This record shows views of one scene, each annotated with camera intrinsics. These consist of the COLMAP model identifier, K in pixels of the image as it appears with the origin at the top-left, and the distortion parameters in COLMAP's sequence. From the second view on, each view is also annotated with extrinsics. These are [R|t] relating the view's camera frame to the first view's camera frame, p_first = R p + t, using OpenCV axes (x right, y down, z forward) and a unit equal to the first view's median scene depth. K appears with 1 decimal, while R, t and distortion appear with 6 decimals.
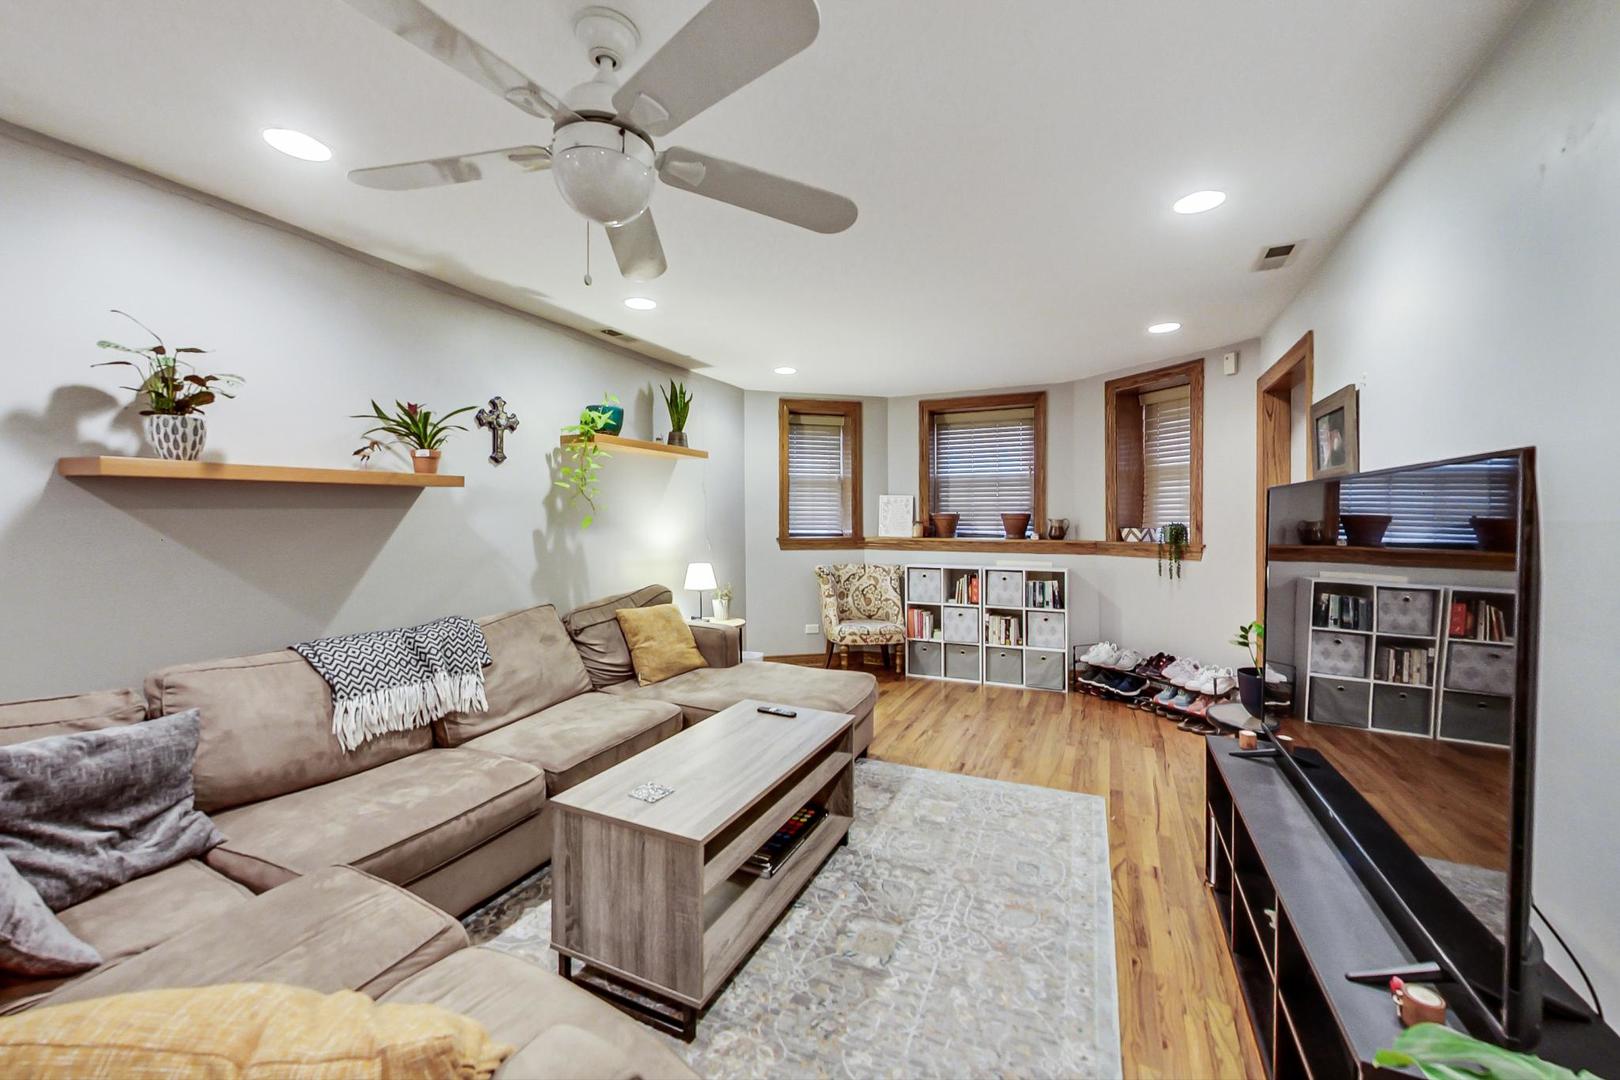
lens RADIAL K [[636.0, 0, 810.8], [0, 636.0, 508.3], [0, 0, 1]] dist [0.000905, 0.000079]
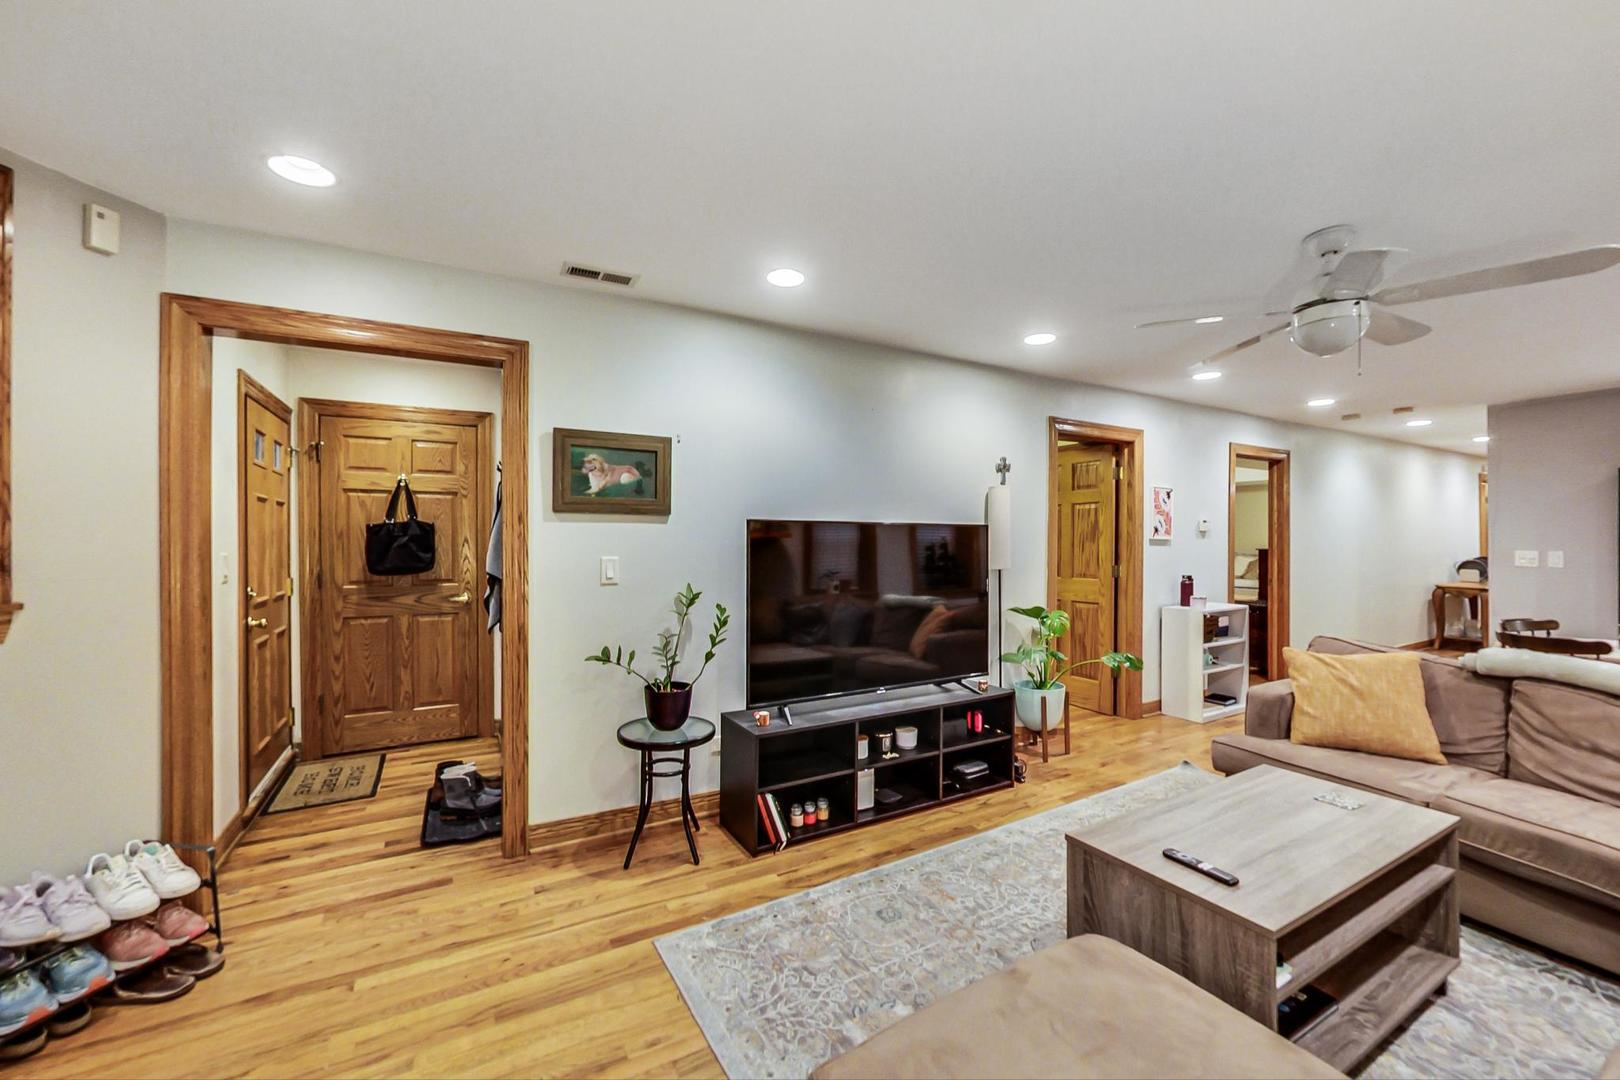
lens RADIAL K [[636.0, 0, 820.9], [0, 636.0, 533.7], [0, 0, 1]] dist [0.000905, 0.000079]
pose [[-0.821362, -0.002937, 0.570400, -0.076834], [-0.011202, 0.999877, -0.010981, 0.011182], [-0.570298, -0.015409, -0.821293, 1.274664]]
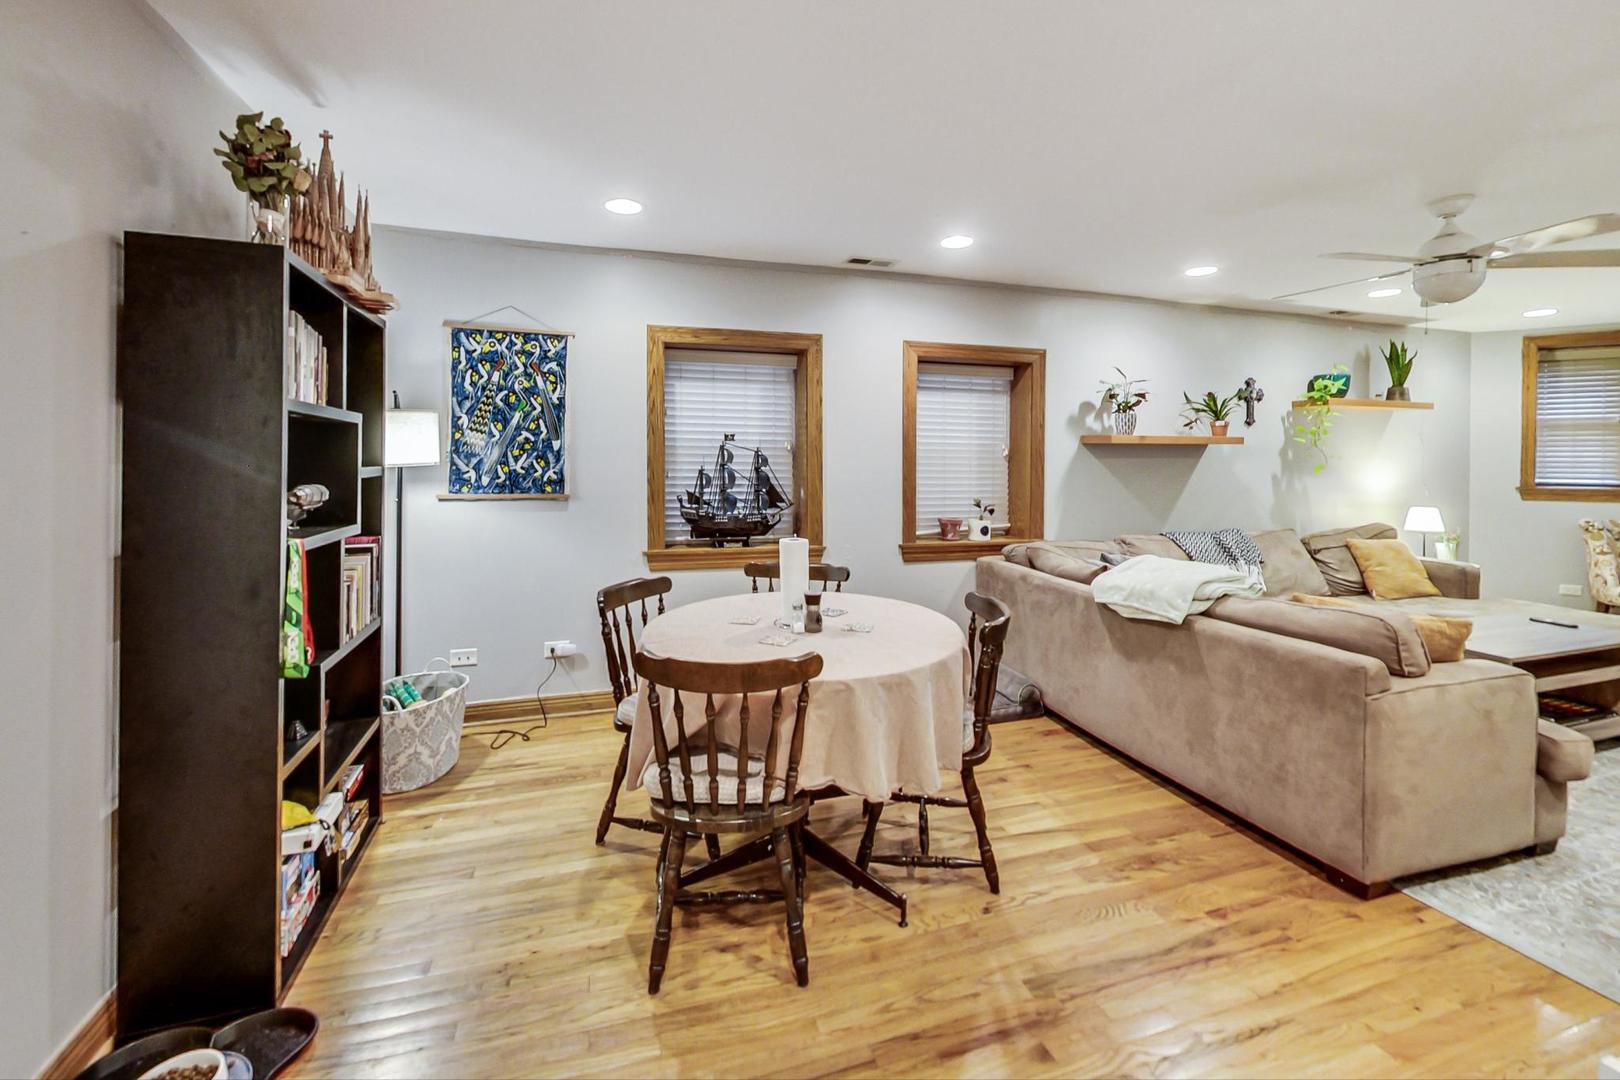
lens RADIAL K [[685.0, 0, 804.1], [0, 685.0, 480.9], [0, 0, 1]] dist [0.003008, 0.000147]
pose [[0.689790, 0.013925, -0.723876, -0.070153], [0.007886, 0.999611, 0.026744, 0.002543], [0.723967, -0.024156, 0.689412, -0.709677]]
